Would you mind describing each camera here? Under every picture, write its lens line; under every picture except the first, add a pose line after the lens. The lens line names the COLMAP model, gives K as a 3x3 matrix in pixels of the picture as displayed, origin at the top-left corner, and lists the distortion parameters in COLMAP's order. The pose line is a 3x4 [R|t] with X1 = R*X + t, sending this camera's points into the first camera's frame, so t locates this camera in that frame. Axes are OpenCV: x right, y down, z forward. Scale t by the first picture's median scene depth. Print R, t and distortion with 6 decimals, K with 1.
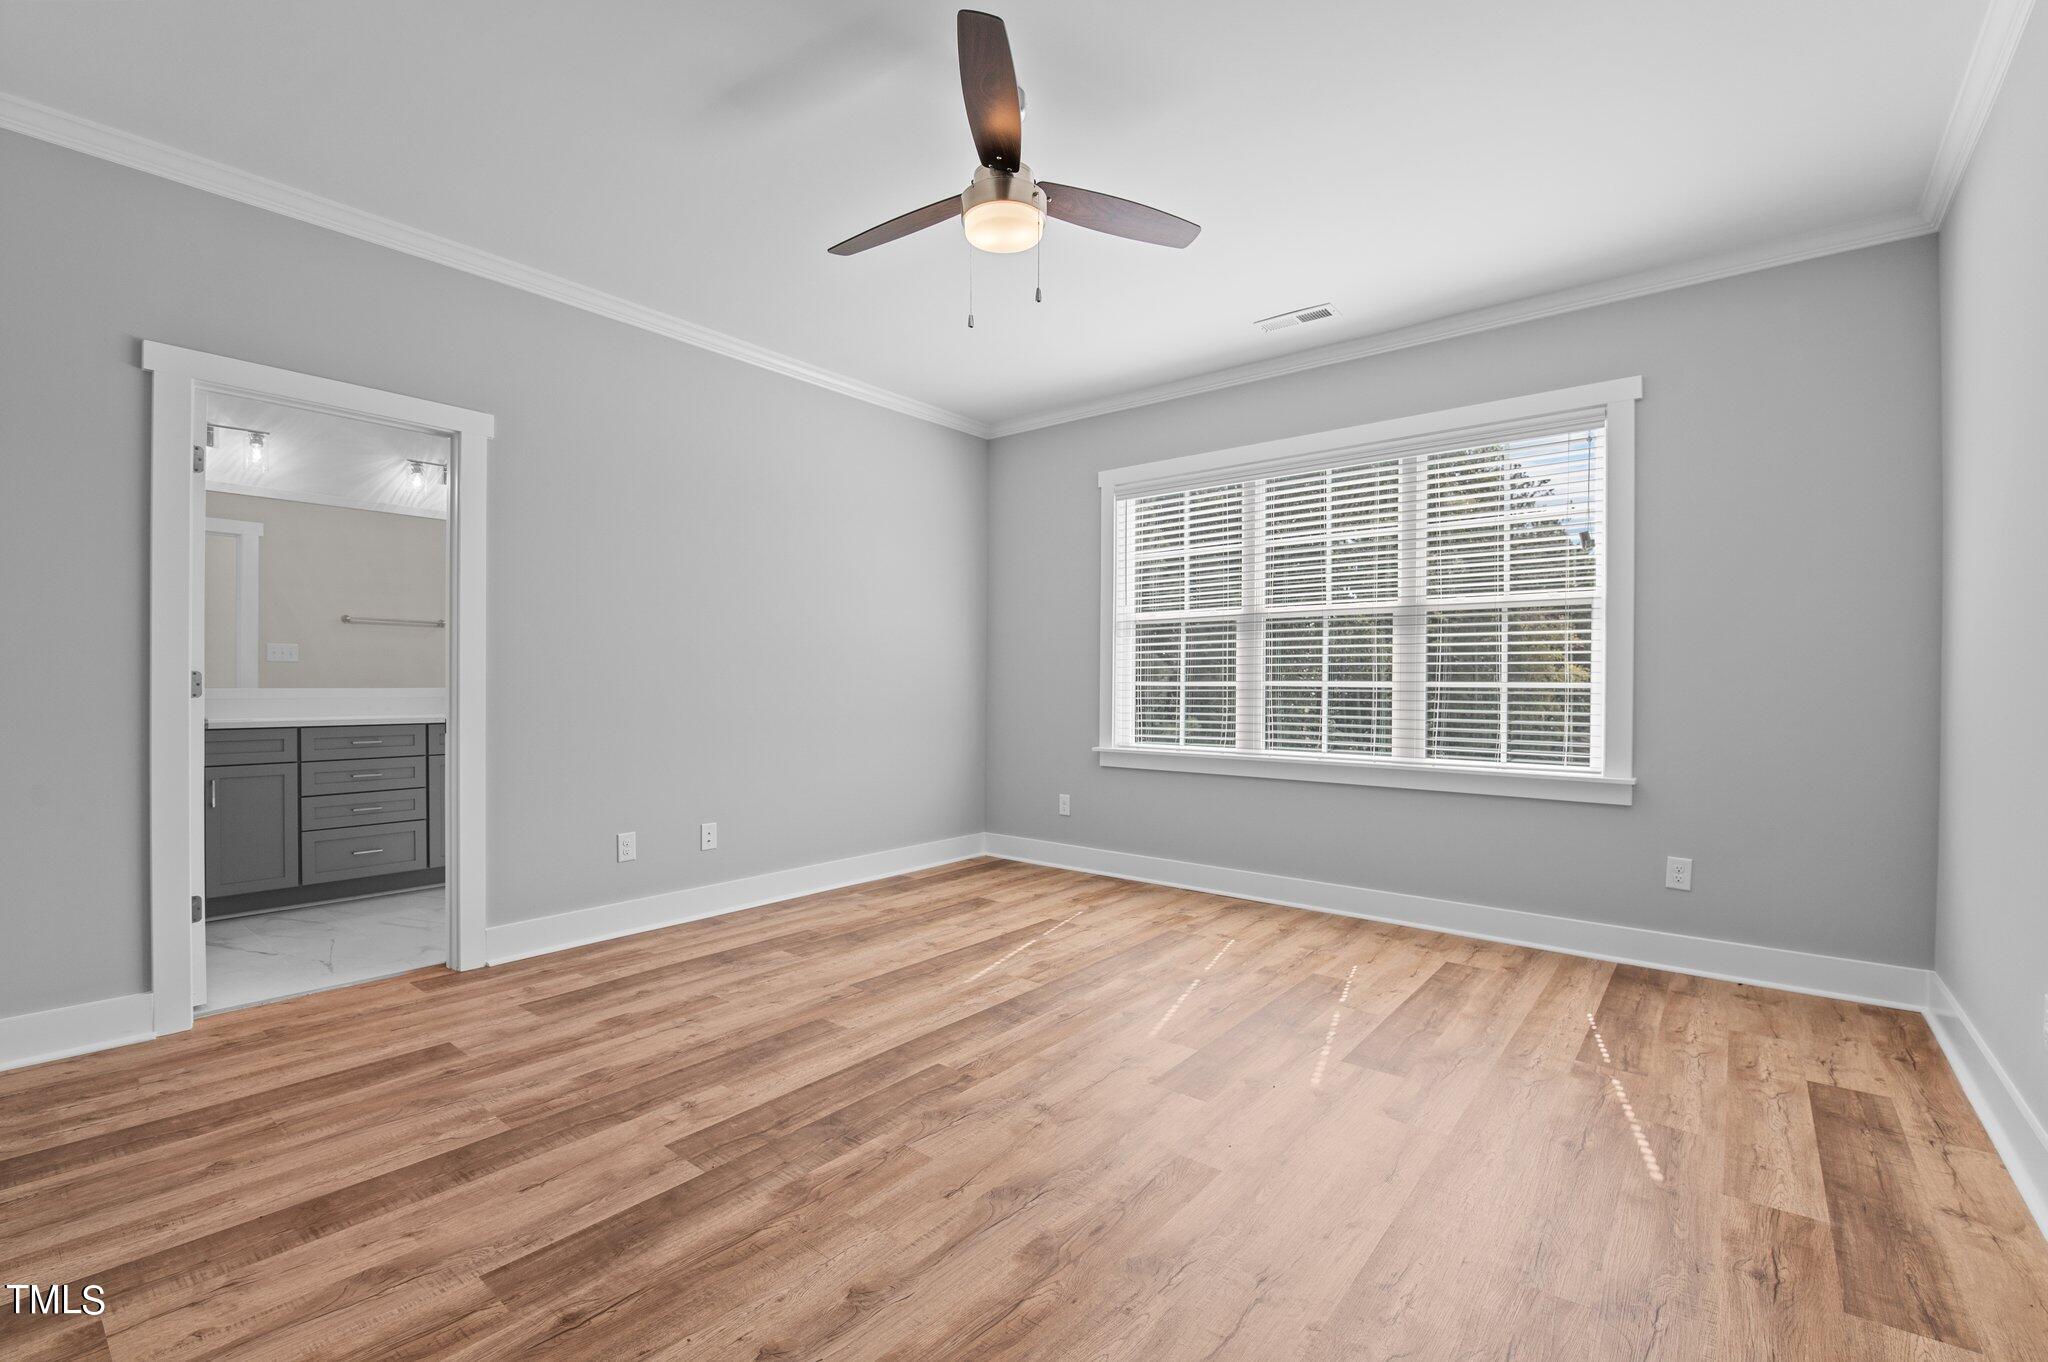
lens RADIAL K [[885.6, 0, 1018.5], [0, 885.6, 680.4], [0, 0, 1]] dist [-0.002945, -0.009699]
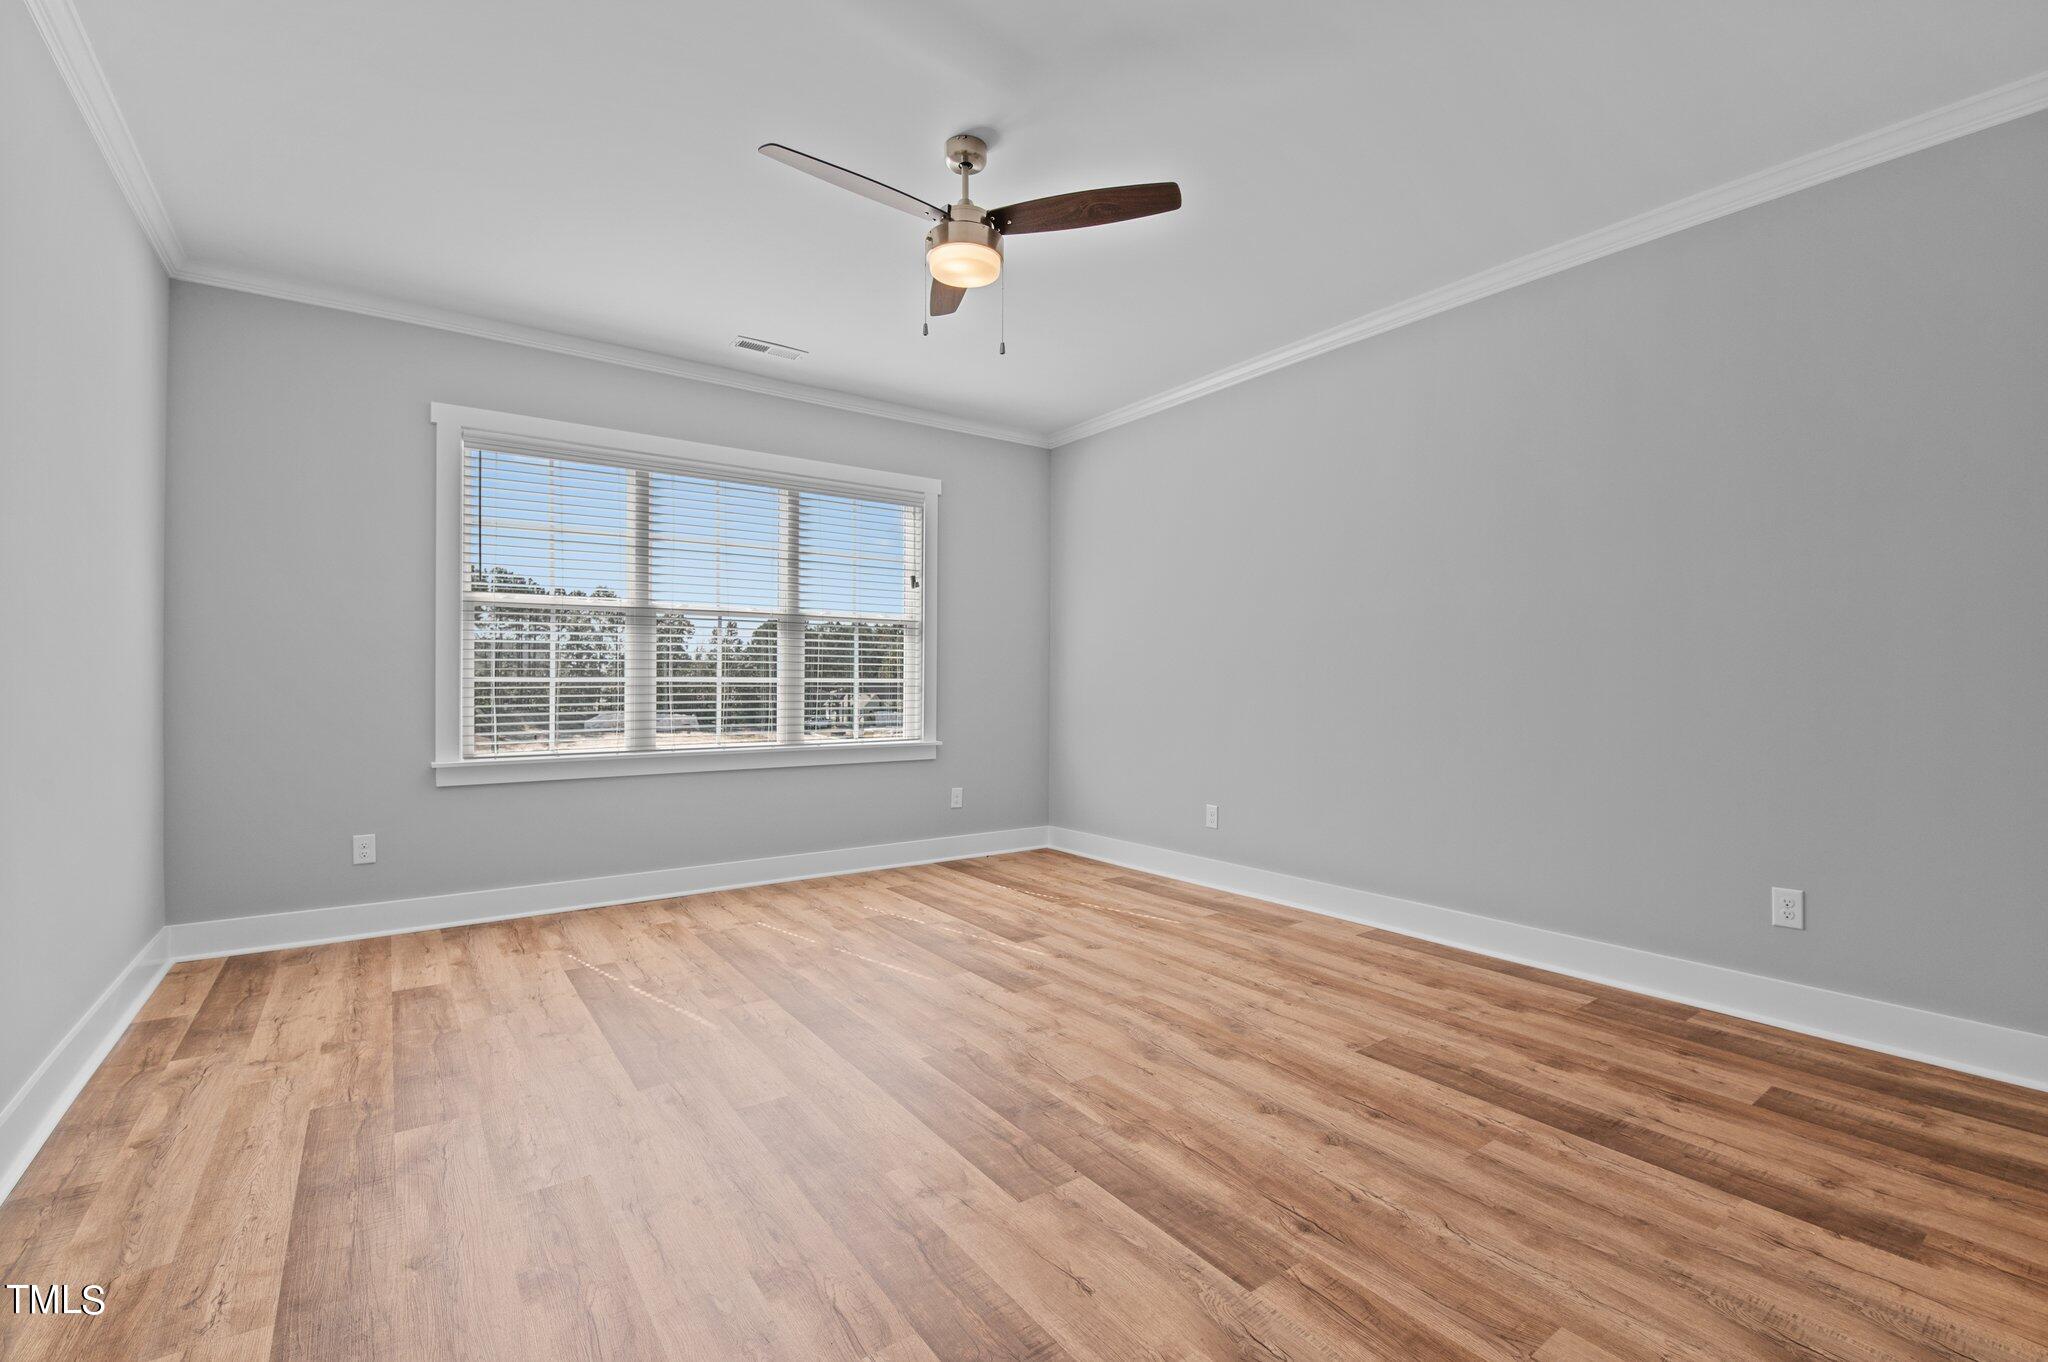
lens RADIAL K [[870.4, 0, 1036.3], [0, 870.4, 683.3], [0, 0, 1]] dist [-0.000270, -0.009847]
pose [[0.252968, -0.005157, 0.967461, -0.718000], [-0.005317, 0.999963, 0.006720, -0.001103], [-0.967460, -0.006844, 0.252931, 0.443225]]
